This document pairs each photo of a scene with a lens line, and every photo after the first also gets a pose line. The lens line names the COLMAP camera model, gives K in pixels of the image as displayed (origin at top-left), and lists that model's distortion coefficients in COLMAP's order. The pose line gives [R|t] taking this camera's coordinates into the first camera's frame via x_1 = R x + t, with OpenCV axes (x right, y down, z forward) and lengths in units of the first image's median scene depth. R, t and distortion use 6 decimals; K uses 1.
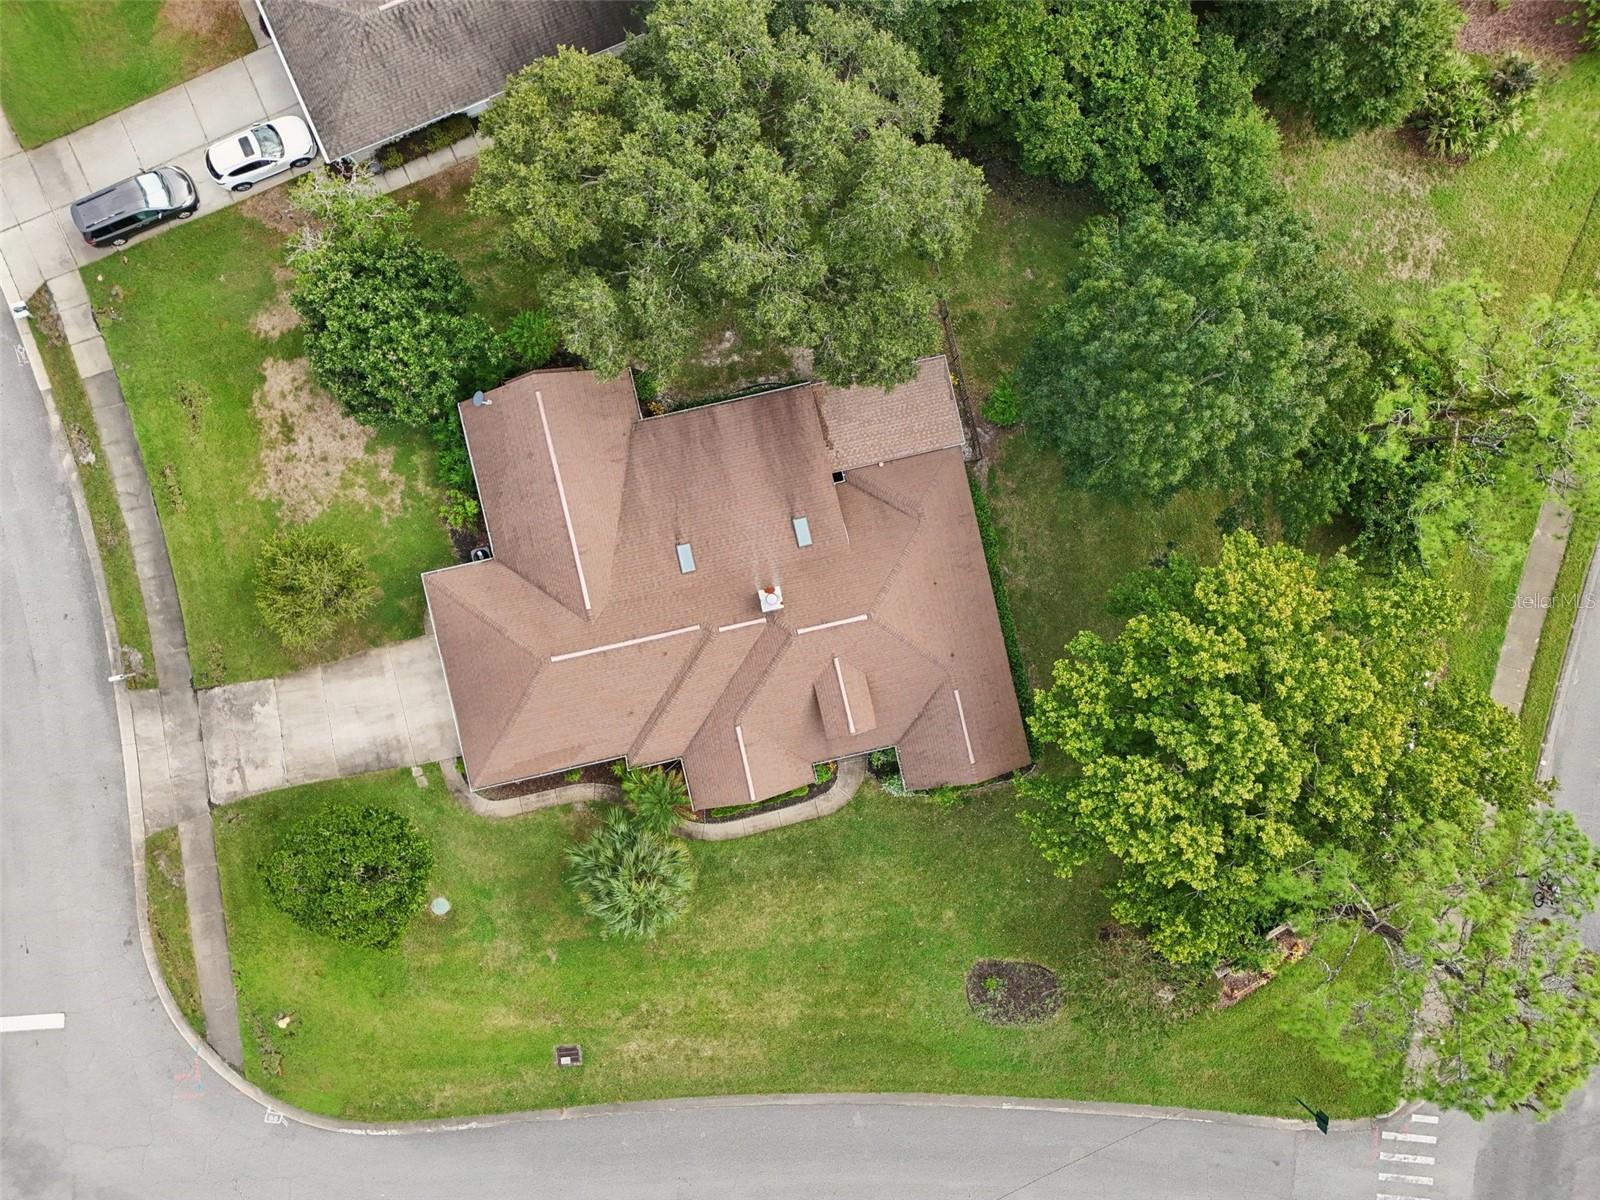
lens RADIAL K [[1227.4, 0, 809.6], [0, 1227.4, 596.7], [0, 0, 1]] dist [0.069042, -0.070297]
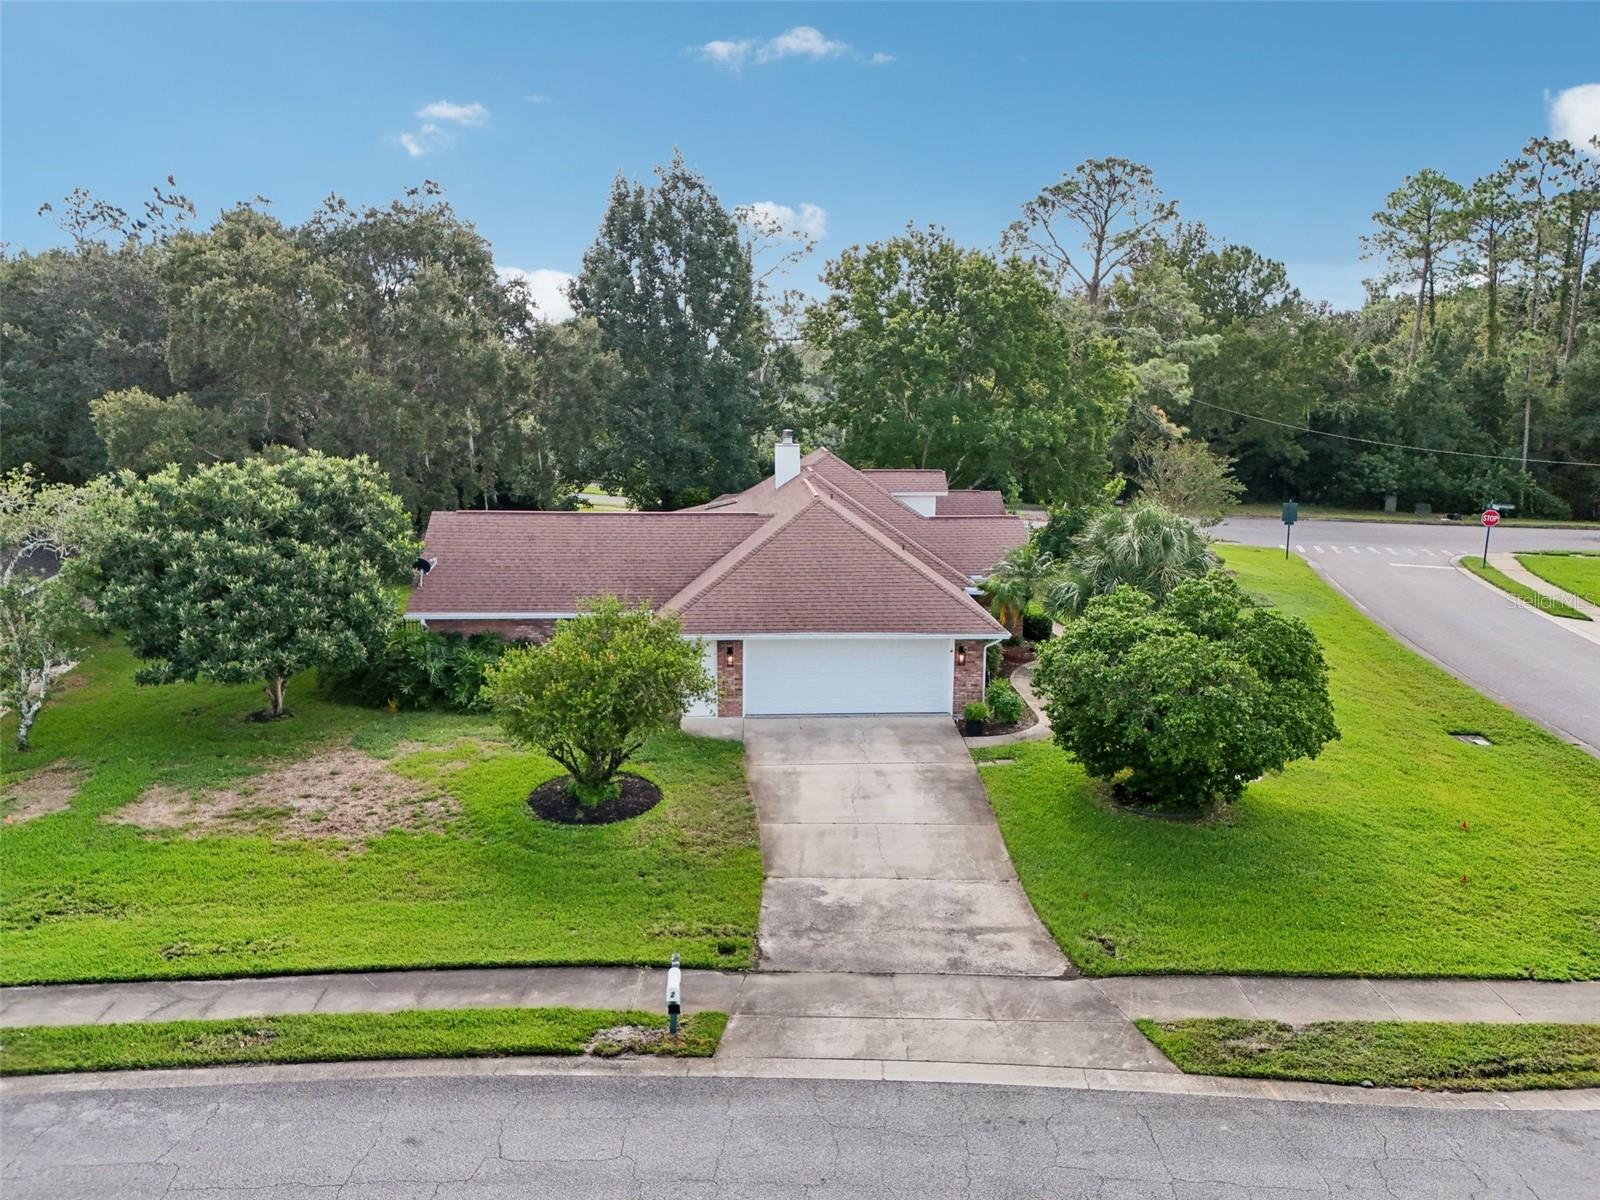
lens RADIAL K [[1227.4, 0, 809.6], [0, 1227.4, 596.7], [0, 0, 1]] dist [0.069042, -0.070297]
pose [[0.157863, -0.206789, 0.965566, -0.825976], [0.987437, 0.026215, -0.155825, 0.145815], [0.006911, 0.978034, 0.208329, 0.813350]]
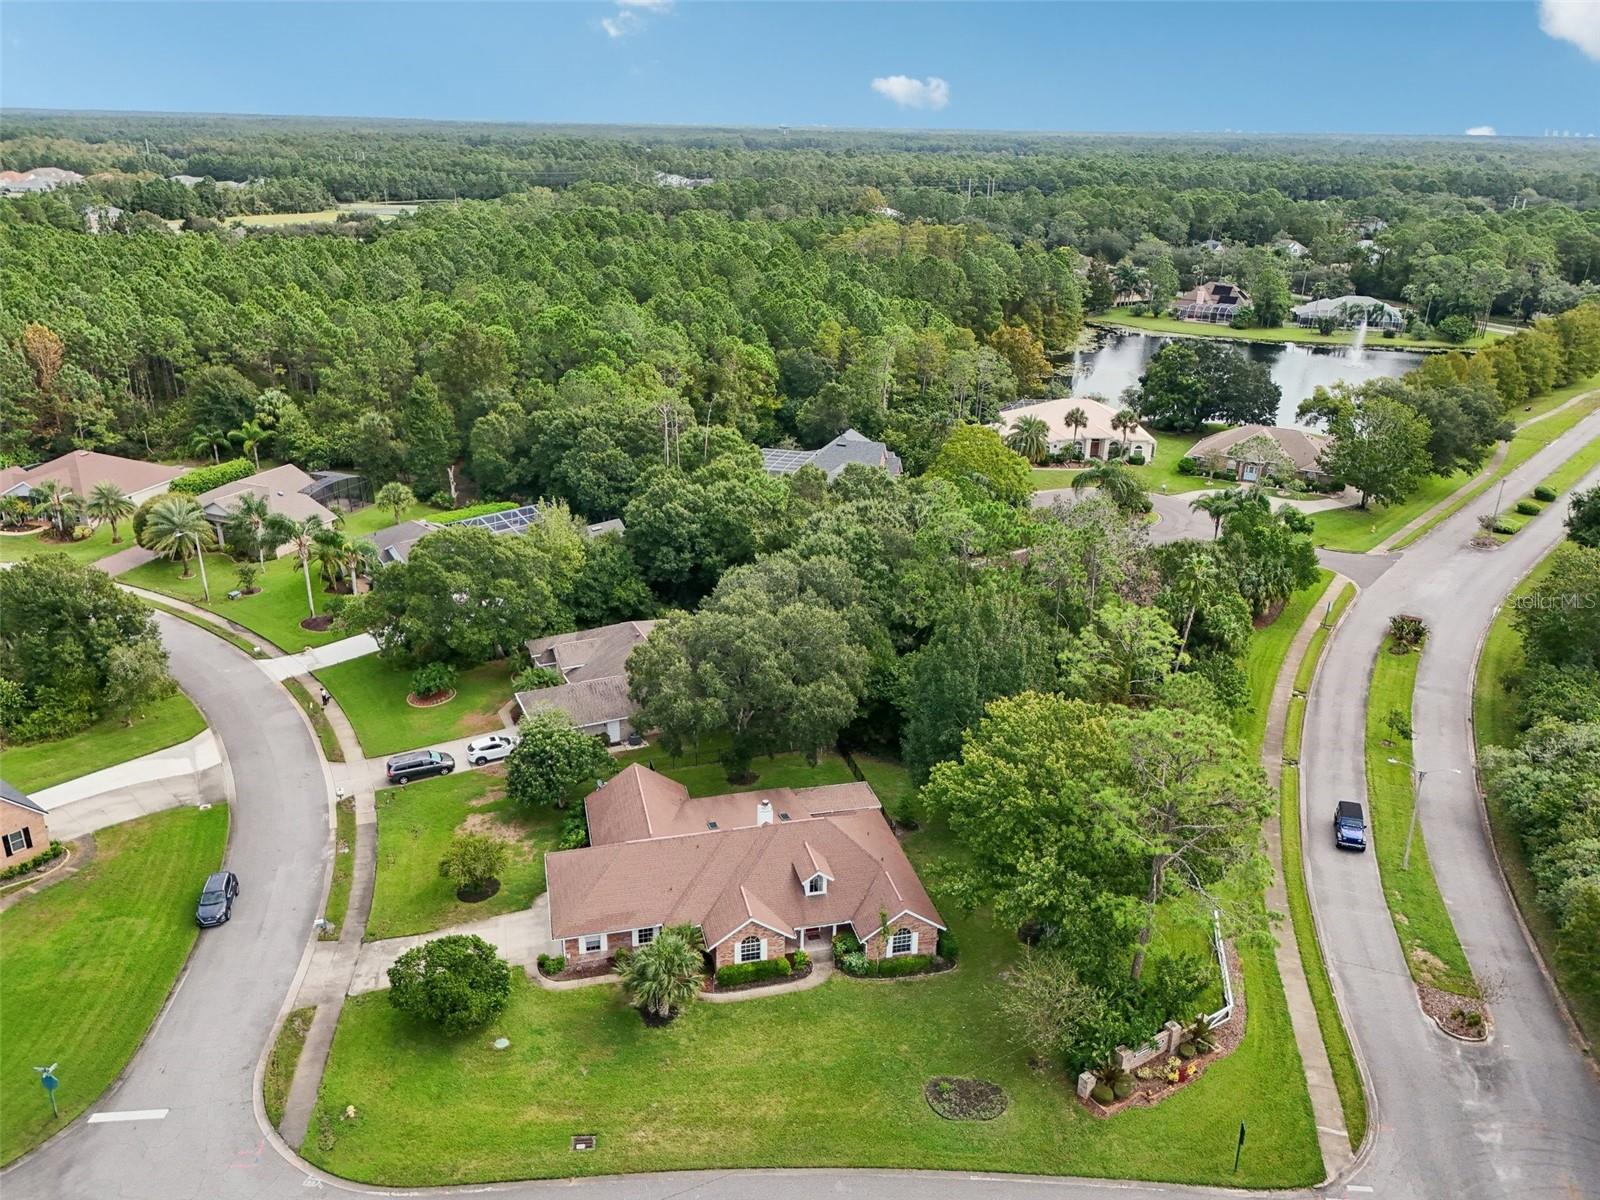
lens RADIAL K [[1227.4, 0, 809.6], [0, 1227.4, 596.7], [0, 0, 1]] dist [0.069042, -0.070297]
pose [[0.999629, -0.022088, 0.015918, 0.006915], [0.022789, 0.358893, -0.933100, 1.279451], [0.014897, 0.933117, 0.359264, 0.121417]]
